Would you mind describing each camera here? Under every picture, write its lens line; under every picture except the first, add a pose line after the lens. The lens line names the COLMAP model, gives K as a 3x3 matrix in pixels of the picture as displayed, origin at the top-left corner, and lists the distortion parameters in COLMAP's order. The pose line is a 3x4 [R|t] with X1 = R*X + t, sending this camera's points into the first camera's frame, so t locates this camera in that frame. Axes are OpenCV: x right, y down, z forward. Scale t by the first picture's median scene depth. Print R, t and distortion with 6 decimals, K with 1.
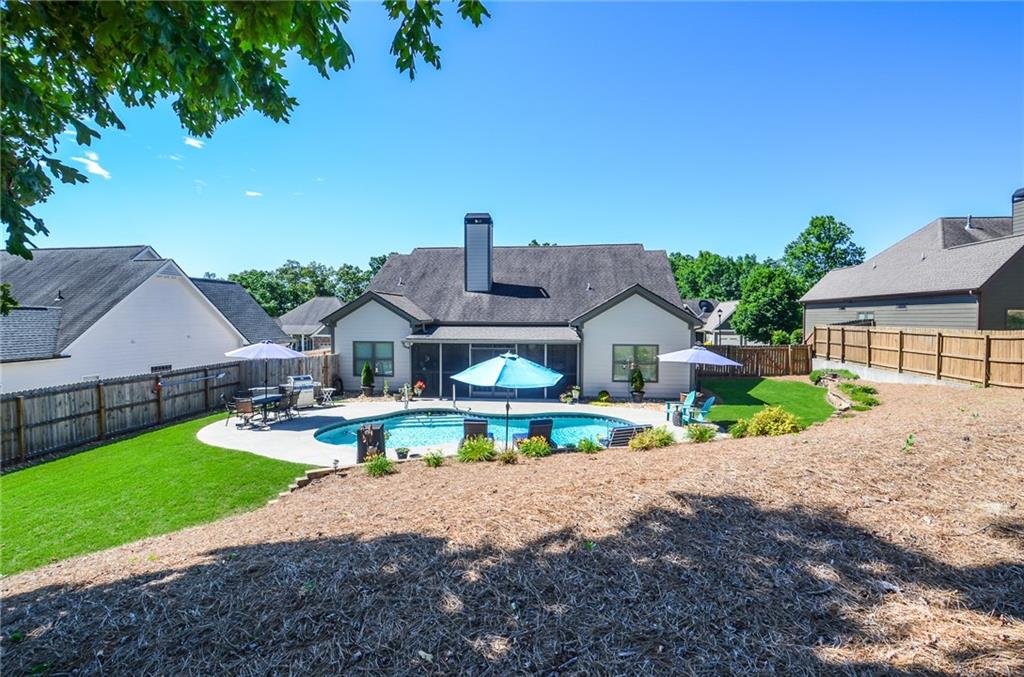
lens RADIAL K [[531.7, 0, 513.2], [0, 531.7, 335.5], [0, 0, 1]] dist [0.004530, -0.019672]
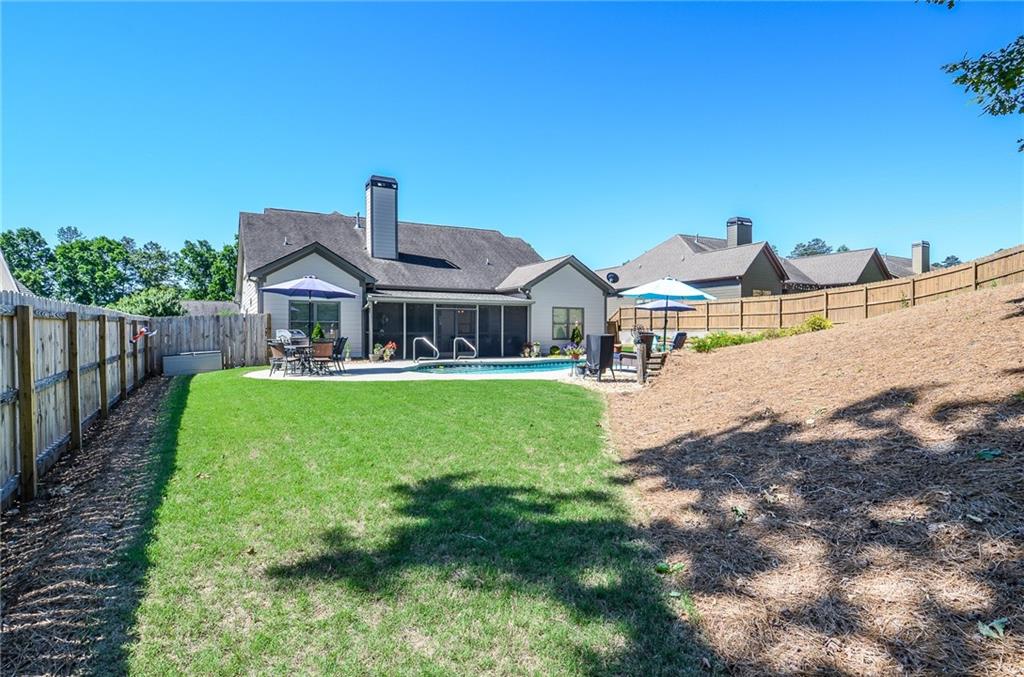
lens RADIAL K [[531.7, 0, 520.3], [0, 531.7, 339.8], [0, 0, 1]] dist [0.004530, -0.019672]
pose [[0.806441, -0.011118, 0.591211, -0.474755], [0.022405, 0.999680, -0.011762, 0.086297], [-0.590891, 0.022731, 0.806431, 0.106221]]
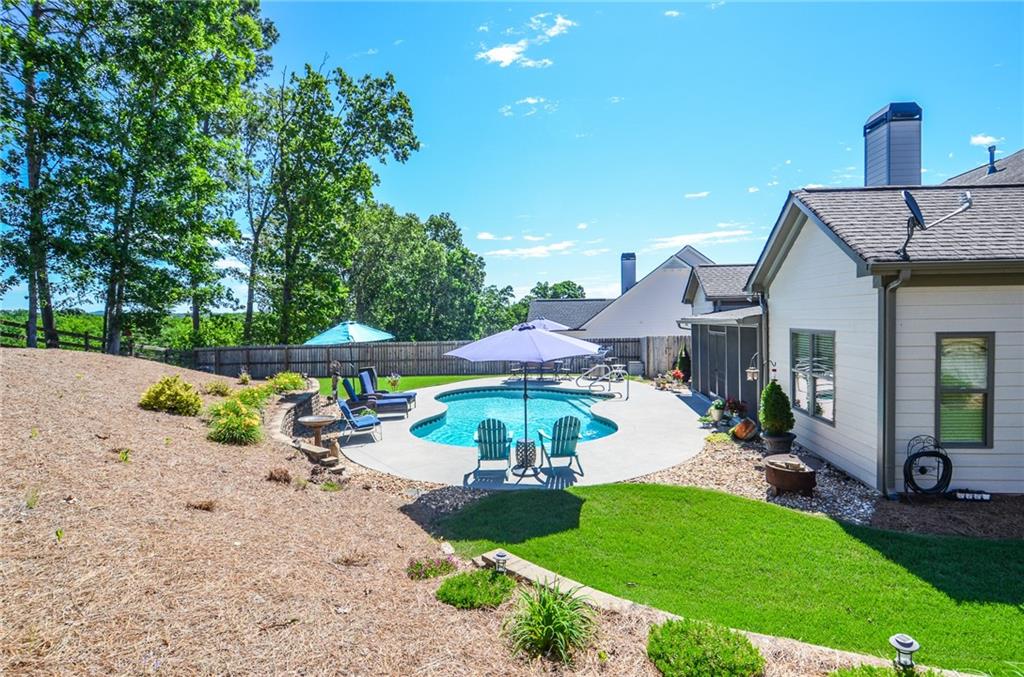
lens RADIAL K [[531.7, 0, 514.0], [0, 531.7, 333.3], [0, 0, 1]] dist [0.004530, -0.019672]
pose [[-0.023270, 0.024459, -0.999430, 0.580874], [-0.013119, 0.999607, 0.024769, 0.010604], [0.999643, 0.013688, -0.022940, 0.664282]]
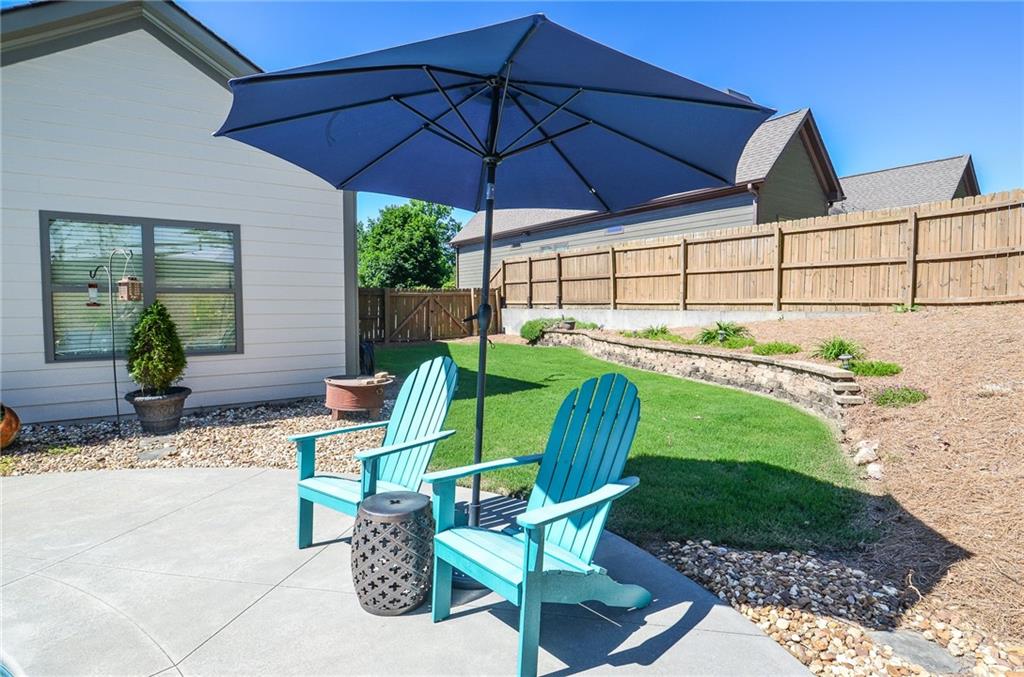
lens RADIAL K [[531.7, 0, 516.4], [0, 531.7, 337.5], [0, 0, 1]] dist [0.004530, -0.019672]
pose [[0.746404, -0.046106, 0.663894, 0.163184], [0.027346, 0.998880, 0.038625, 0.062718], [-0.664931, -0.010675, 0.746828, 0.582860]]
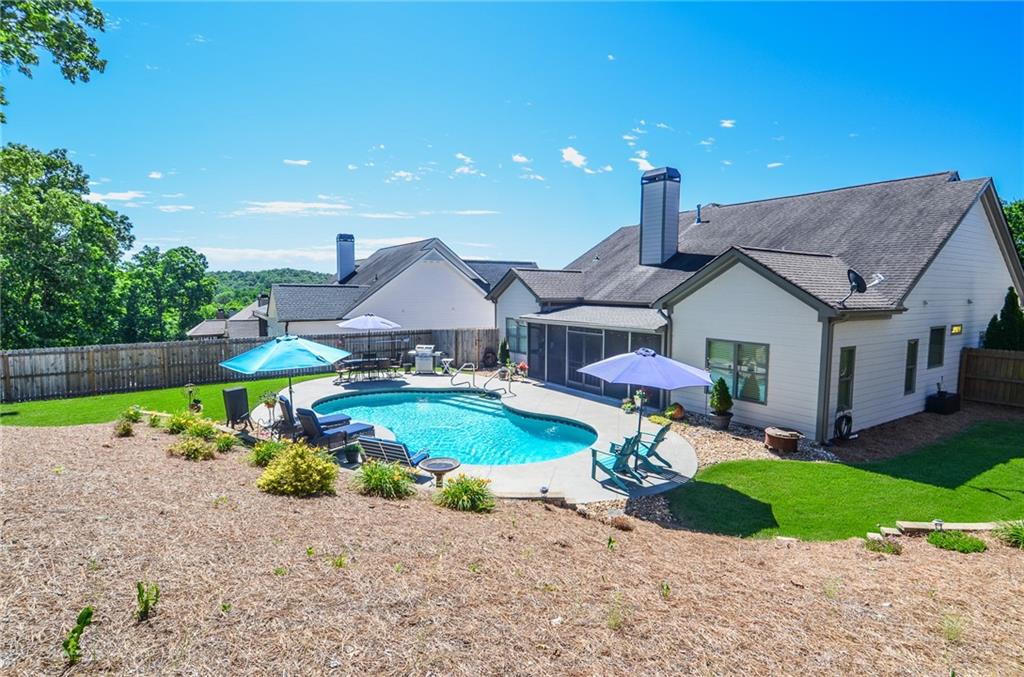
lens RADIAL K [[531.7, 0, 517.3], [0, 531.7, 336.9], [0, 0, 1]] dist [0.004530, -0.019672]
pose [[0.640571, 0.070649, -0.764642, 0.480077], [-0.029307, 0.997282, 0.067593, -0.020900], [0.767340, -0.020889, 0.640901, 0.329536]]
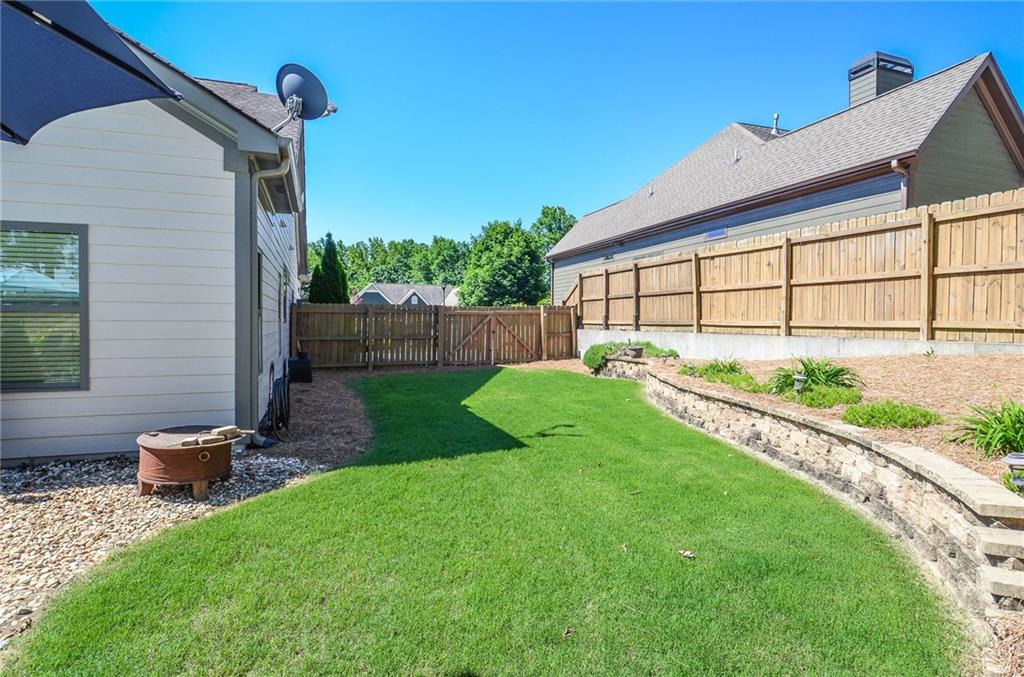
lens RADIAL K [[531.7, 0, 515.2], [0, 531.7, 337.2], [0, 0, 1]] dist [0.004530, -0.019672]
pose [[0.892122, -0.012238, 0.451629, 0.289343], [0.013959, 0.999902, -0.000480, 0.059141], [-0.451579, 0.006732, 0.892206, 0.613411]]
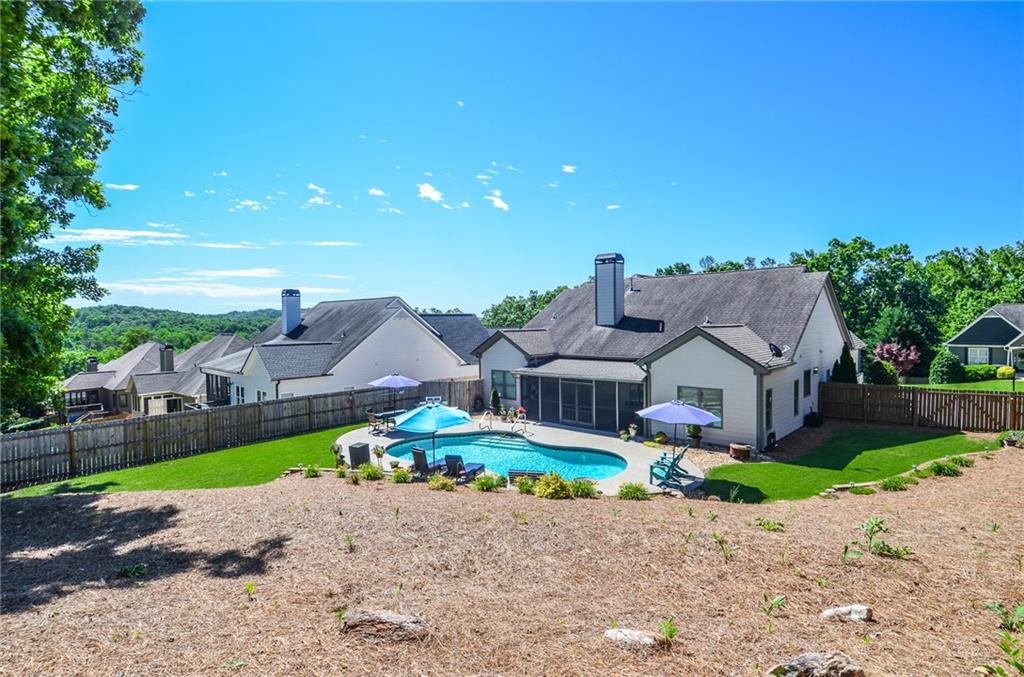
lens RADIAL K [[531.7, 0, 519.0], [0, 531.7, 334.8], [0, 0, 1]] dist [0.004530, -0.019672]
pose [[0.812700, 0.002561, -0.582677, 0.457382], [-0.004116, 0.999991, -0.001347, -0.066286], [0.582668, 0.003493, 0.812703, 0.014142]]
